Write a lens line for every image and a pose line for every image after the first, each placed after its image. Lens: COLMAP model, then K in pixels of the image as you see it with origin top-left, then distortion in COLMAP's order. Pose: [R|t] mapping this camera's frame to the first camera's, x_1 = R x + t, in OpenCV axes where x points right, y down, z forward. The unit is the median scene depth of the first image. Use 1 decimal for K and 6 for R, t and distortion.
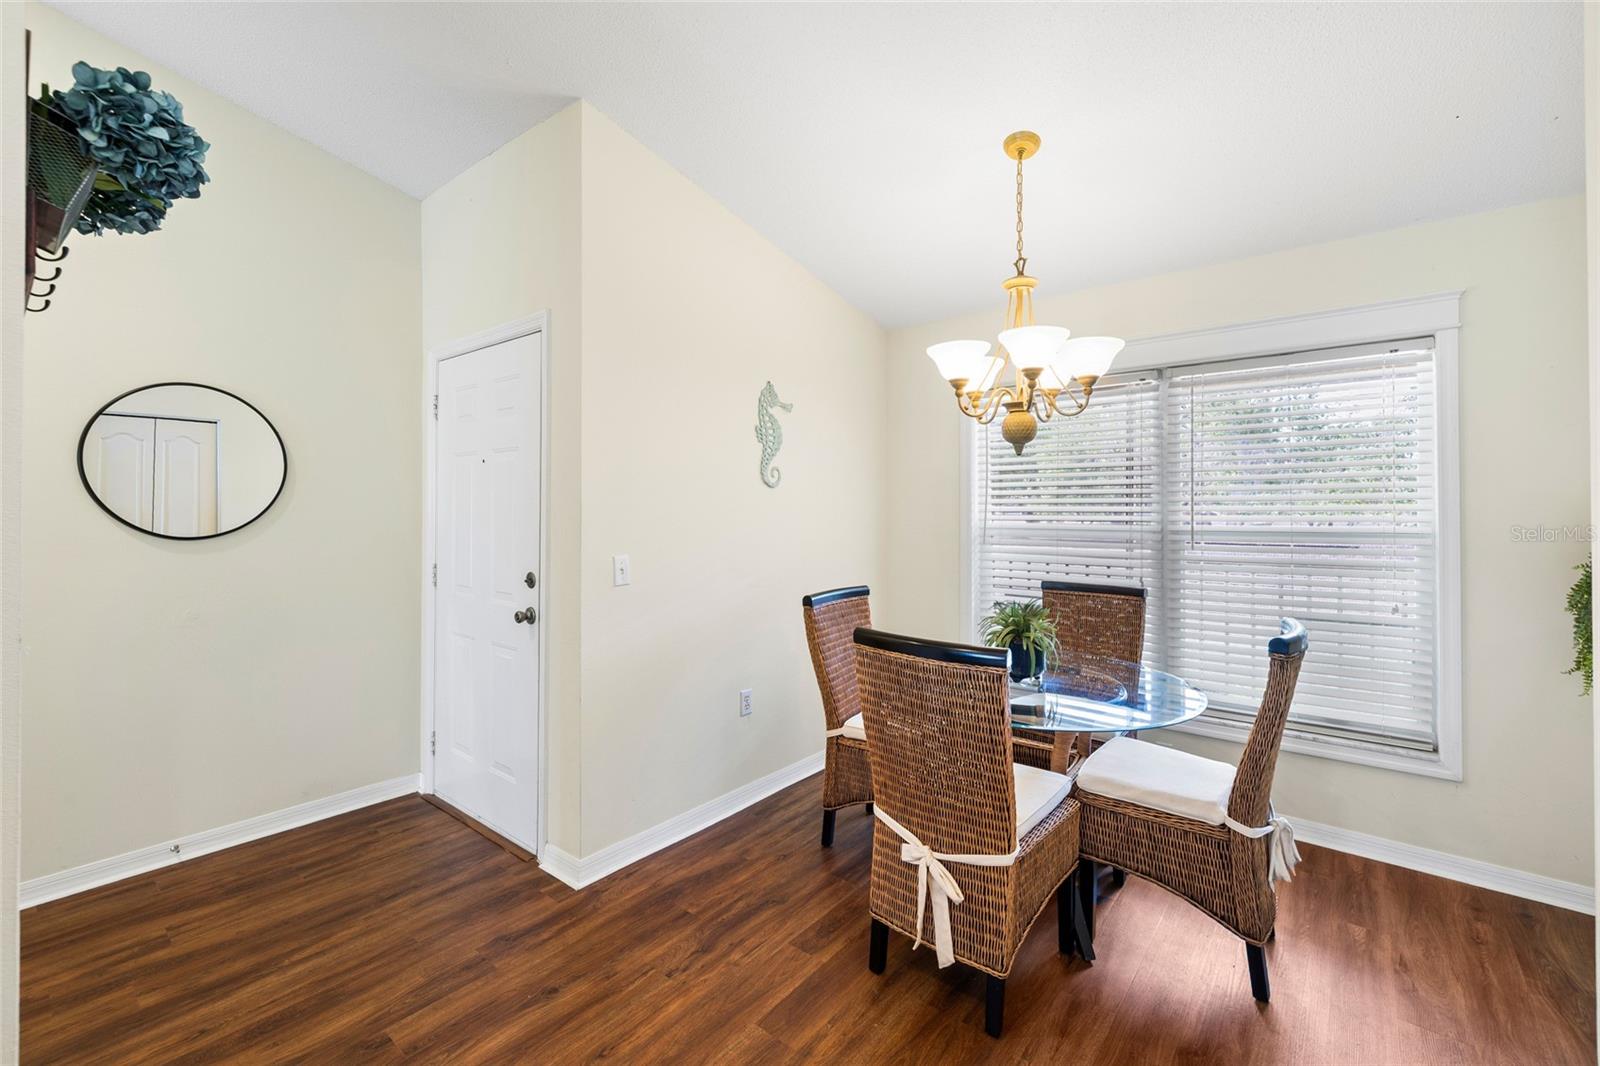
lens RADIAL K [[681.3, 0, 801.0], [0, 681.3, 514.1], [0, 0, 1]] dist [0.001638, 0.000318]
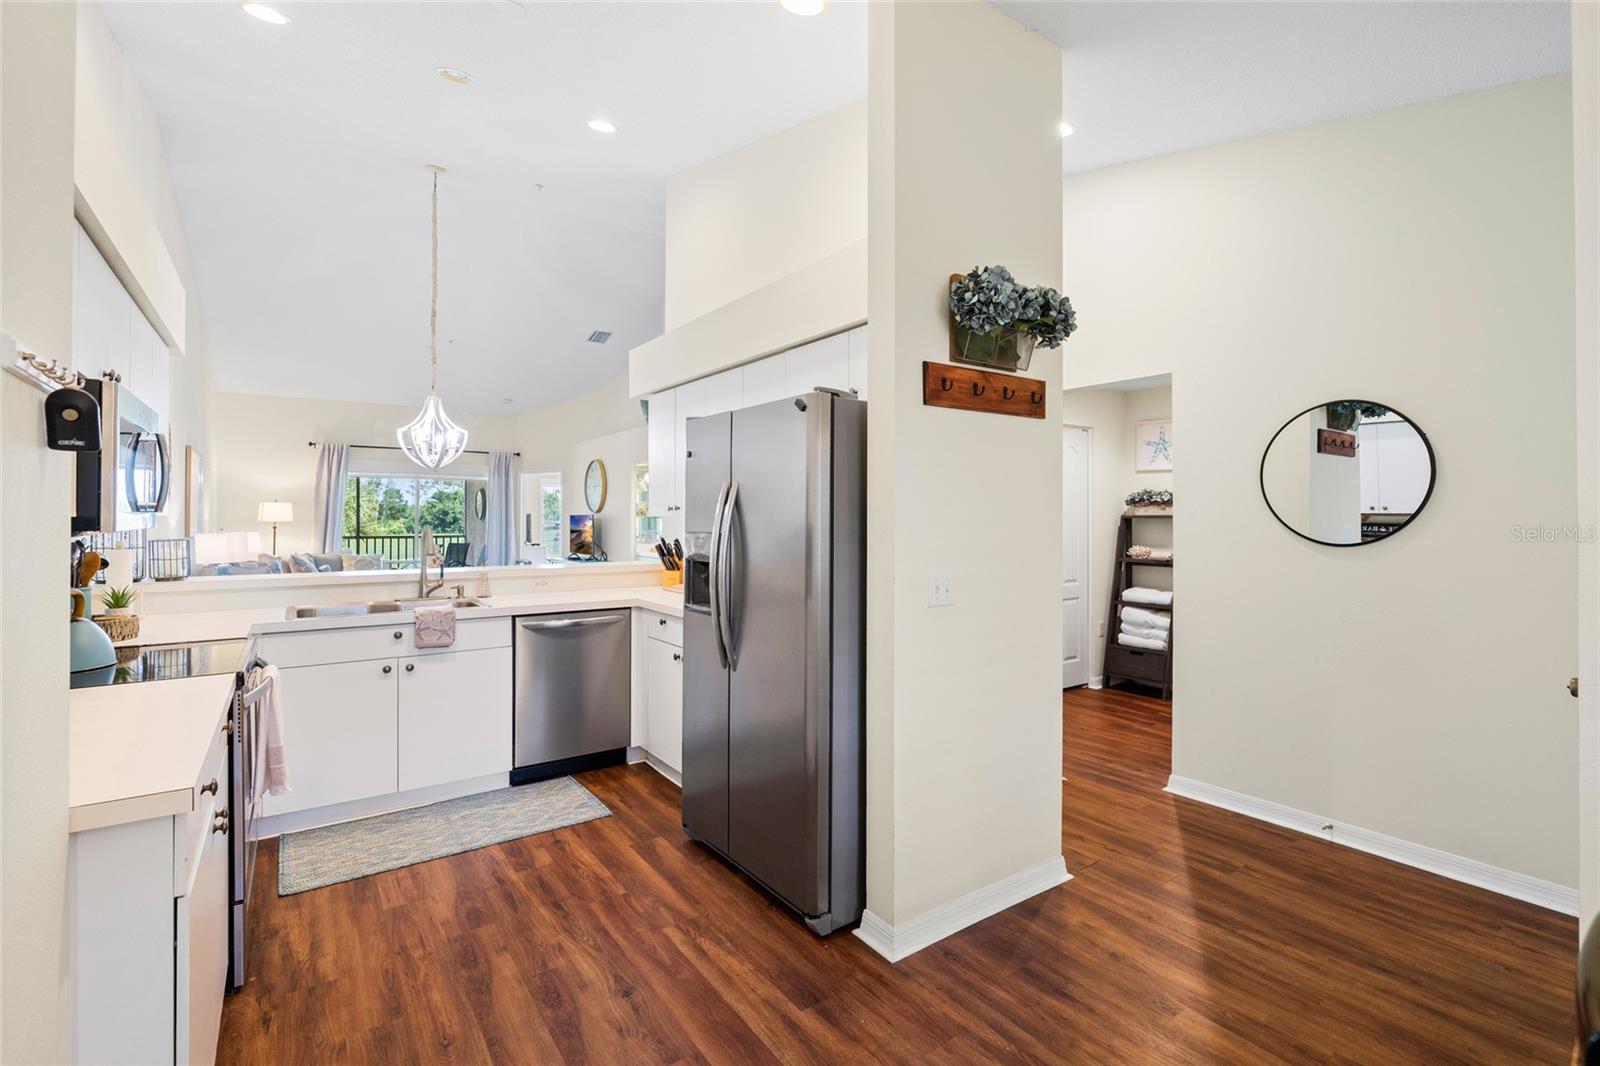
lens RADIAL K [[717.5, 0, 793.8], [0, 717.5, 515.0], [0, 0, 1]] dist [-0.004753, 0.000363]
pose [[-0.277877, -0.006069, -0.960598, 0.464918], [-0.002932, 0.999981, -0.005469, -0.004412], [0.960612, 0.001297, -0.277889, 0.526226]]
